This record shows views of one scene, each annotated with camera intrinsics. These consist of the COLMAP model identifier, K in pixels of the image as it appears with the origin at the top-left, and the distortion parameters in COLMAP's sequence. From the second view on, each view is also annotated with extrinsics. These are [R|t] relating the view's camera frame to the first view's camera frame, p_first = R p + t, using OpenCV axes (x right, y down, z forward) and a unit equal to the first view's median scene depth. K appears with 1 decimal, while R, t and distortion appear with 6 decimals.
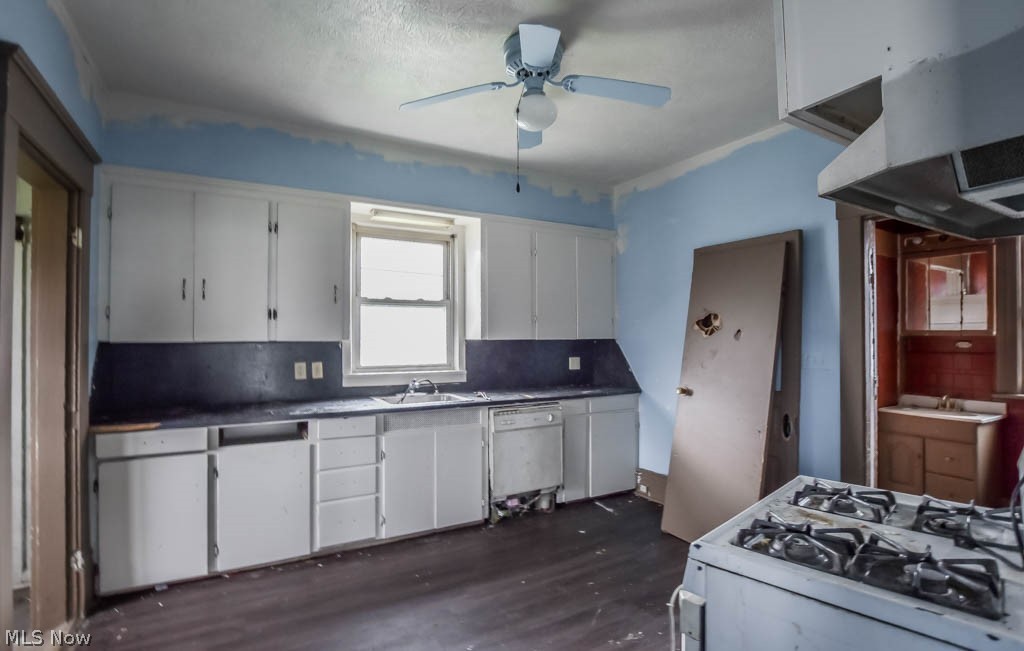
lens RADIAL K [[487.4, 0, 513.7], [0, 487.4, 330.6], [0, 0, 1]] dist [-0.028967, -0.000960]
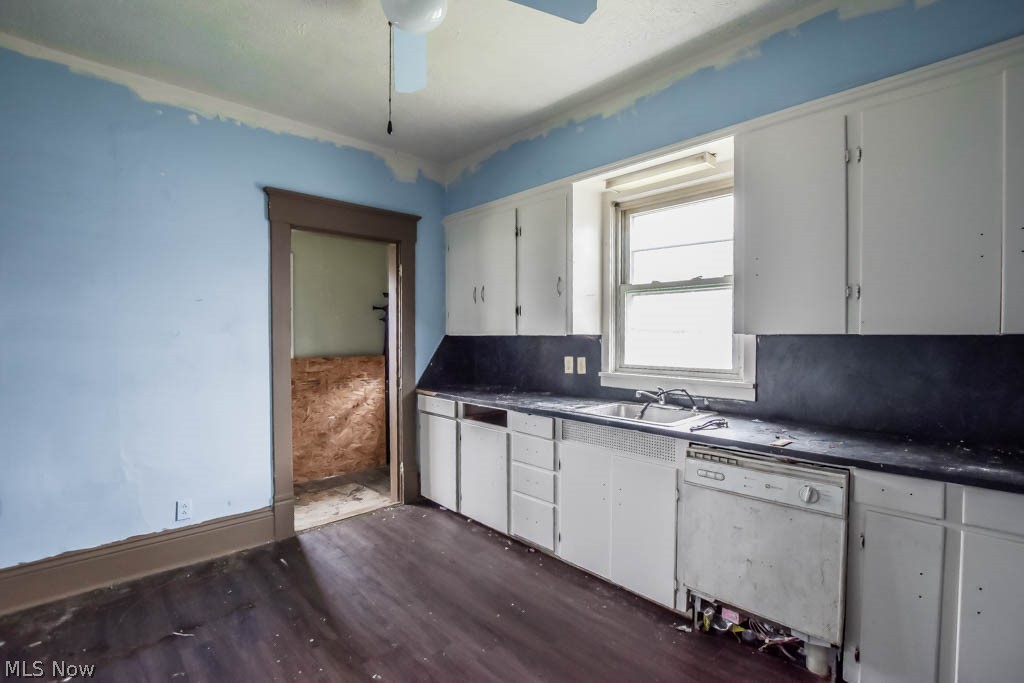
lens RADIAL K [[494.0, 0, 511.9], [0, 494.0, 343.3], [0, 0, 1]] dist [-0.011997, -0.000296]
pose [[0.209459, 0.022117, -0.977567, 0.584918], [0.017417, 0.999501, 0.026345, 0.009865], [0.977662, -0.022545, 0.208970, 0.724047]]
